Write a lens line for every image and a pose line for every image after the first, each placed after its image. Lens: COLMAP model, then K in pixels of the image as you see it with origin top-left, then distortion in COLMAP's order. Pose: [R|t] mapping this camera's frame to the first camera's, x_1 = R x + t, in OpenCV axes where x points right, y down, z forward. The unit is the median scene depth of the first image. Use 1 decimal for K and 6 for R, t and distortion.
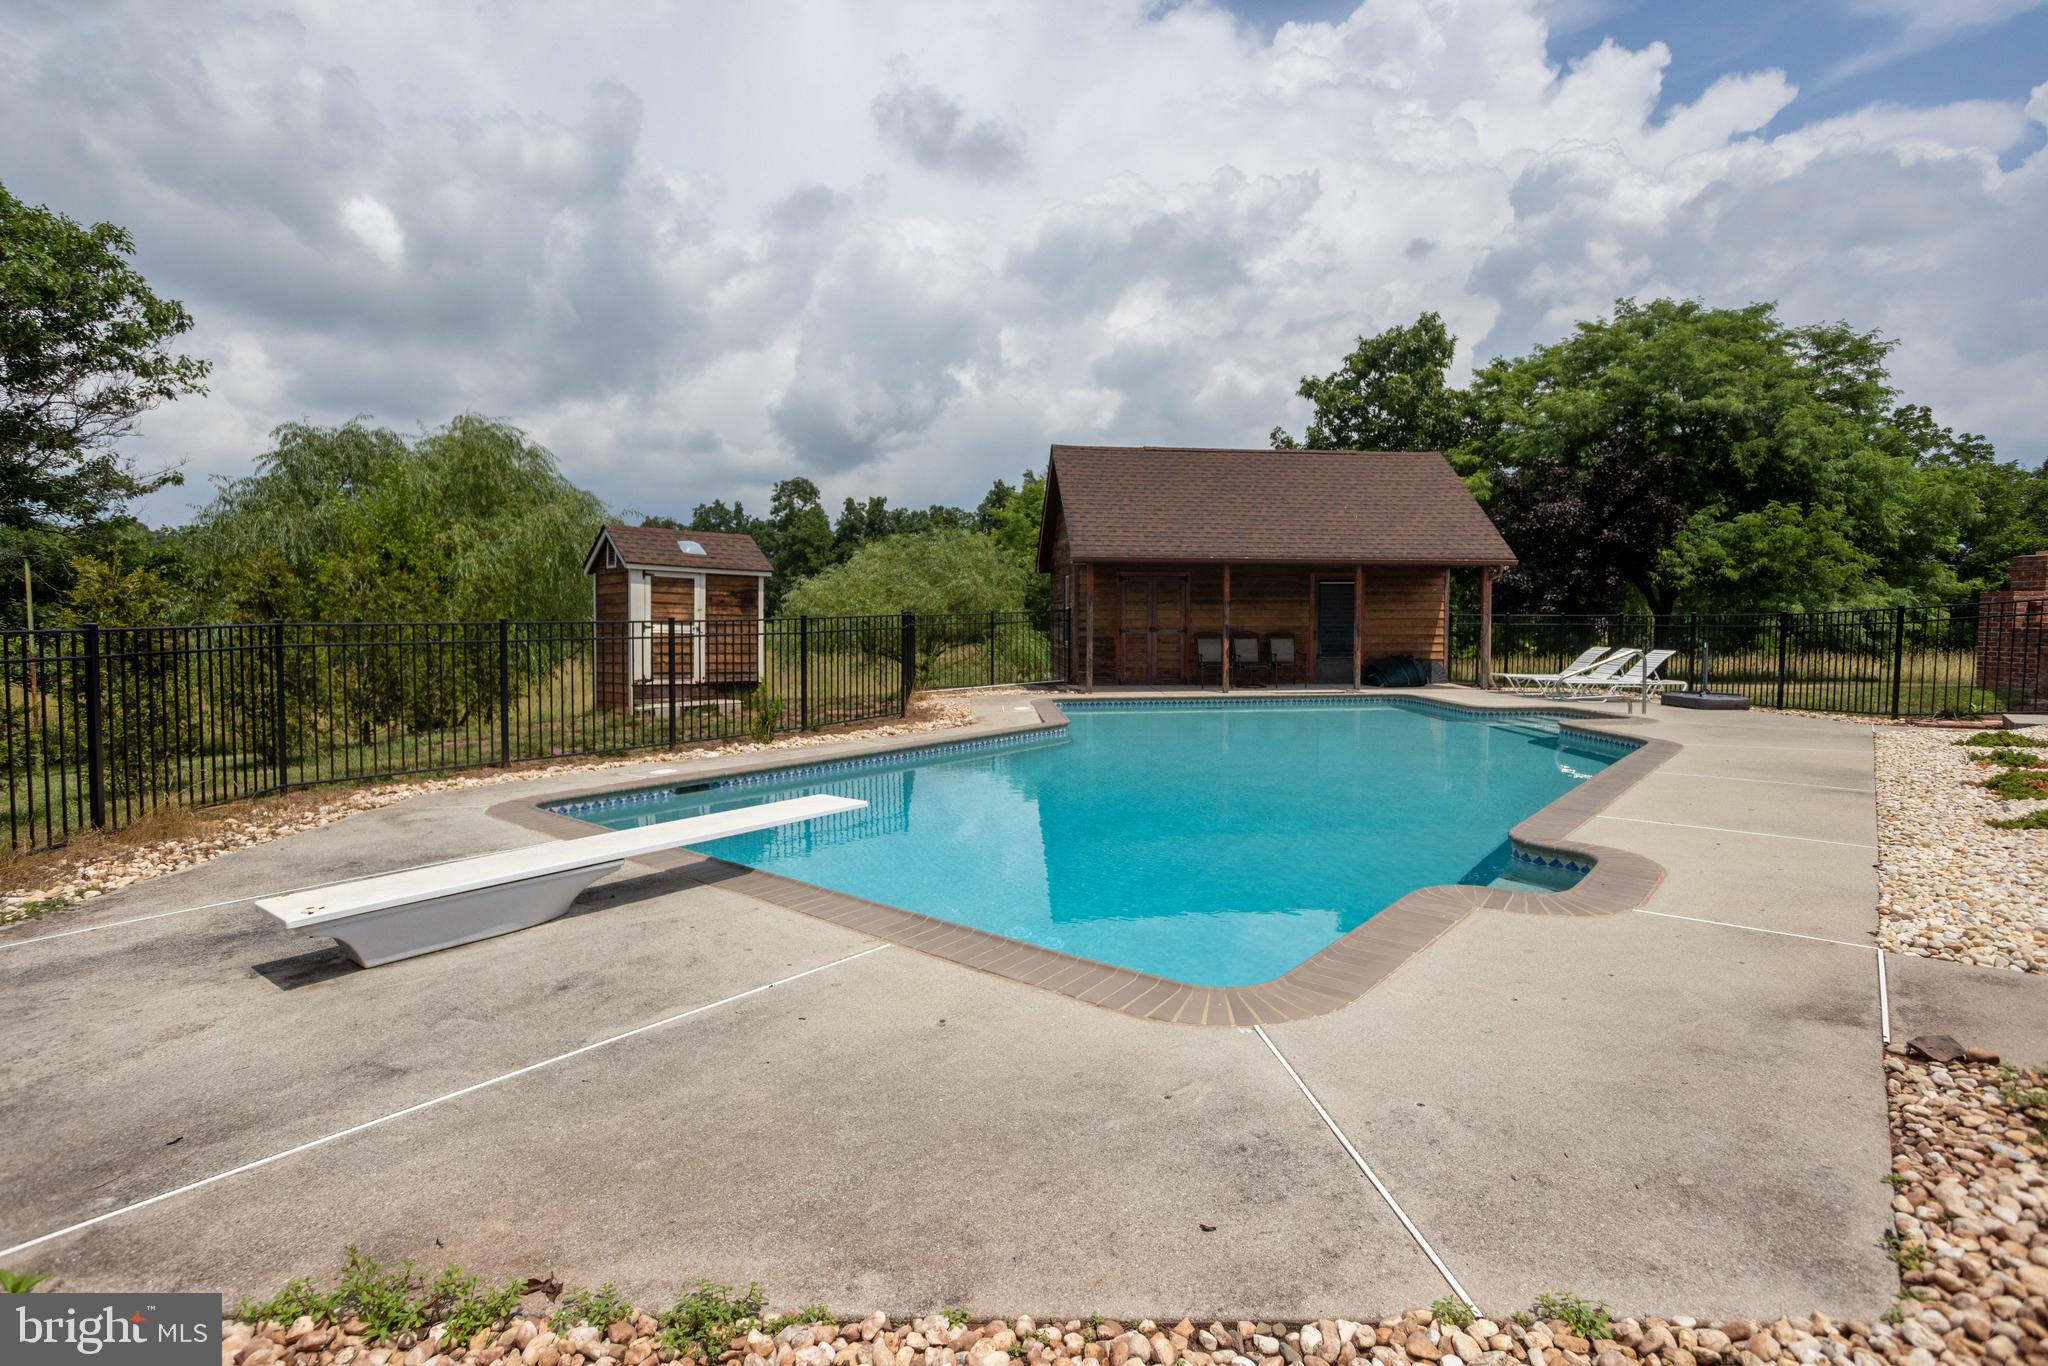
lens RADIAL K [[1019.1, 0, 1024.0], [0, 1019.1, 683.0], [0, 0, 1]] dist [-0.054468, 0.037467]
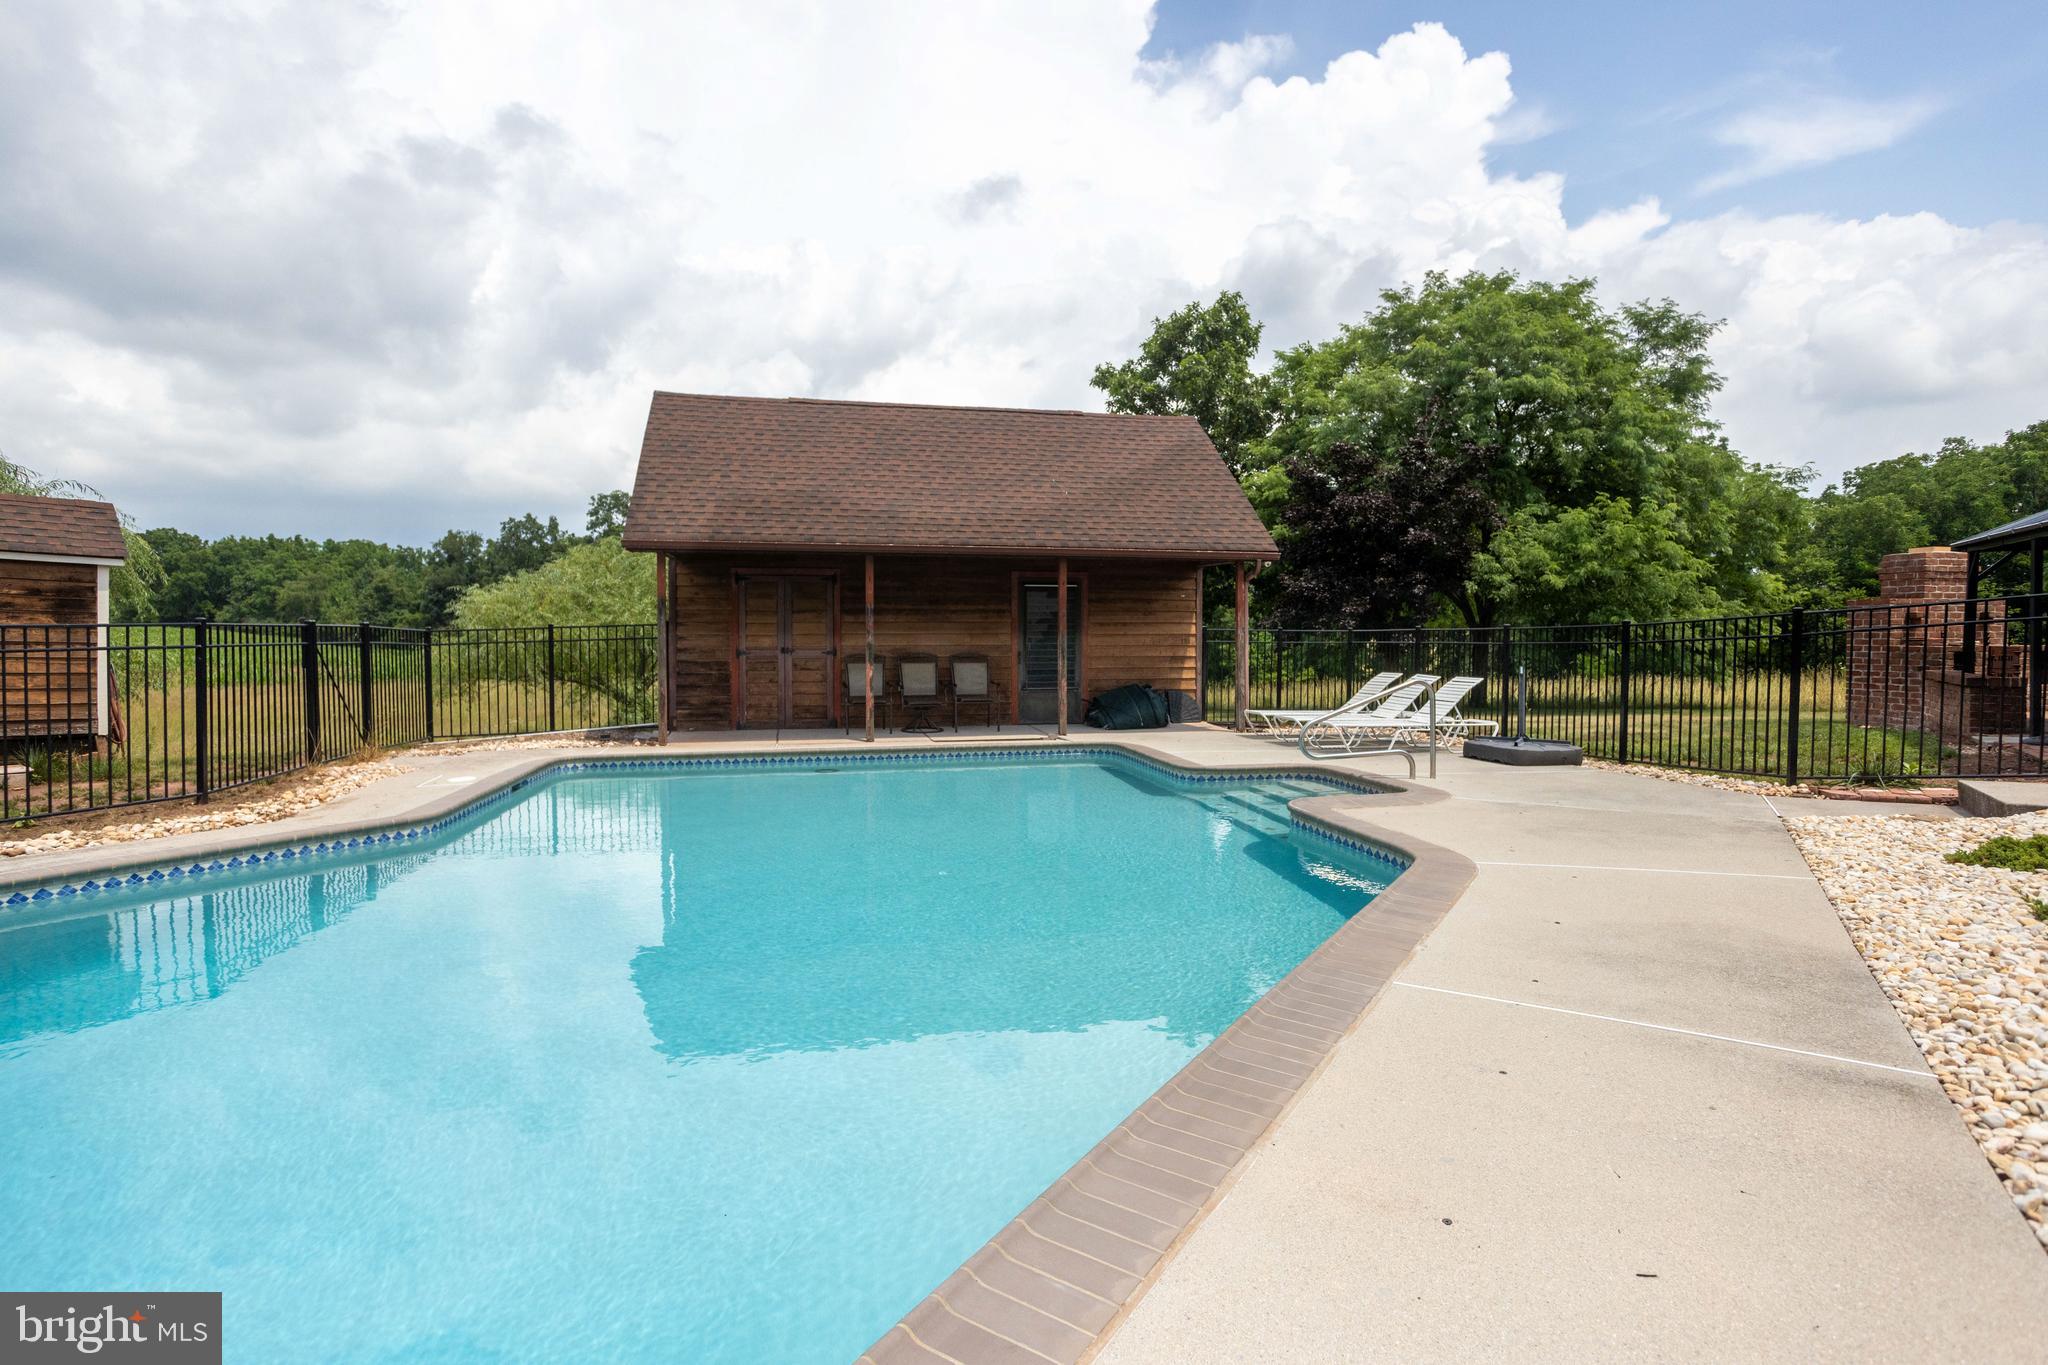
lens RADIAL K [[1019.1, 0, 1024.0], [0, 1019.1, 682.5], [0, 0, 1]] dist [-0.054468, 0.037467]
pose [[0.991950, -0.005459, 0.126512, 0.192013], [0.008529, 0.999682, -0.023737, -0.011826], [-0.126343, 0.024625, 0.991681, 0.270559]]
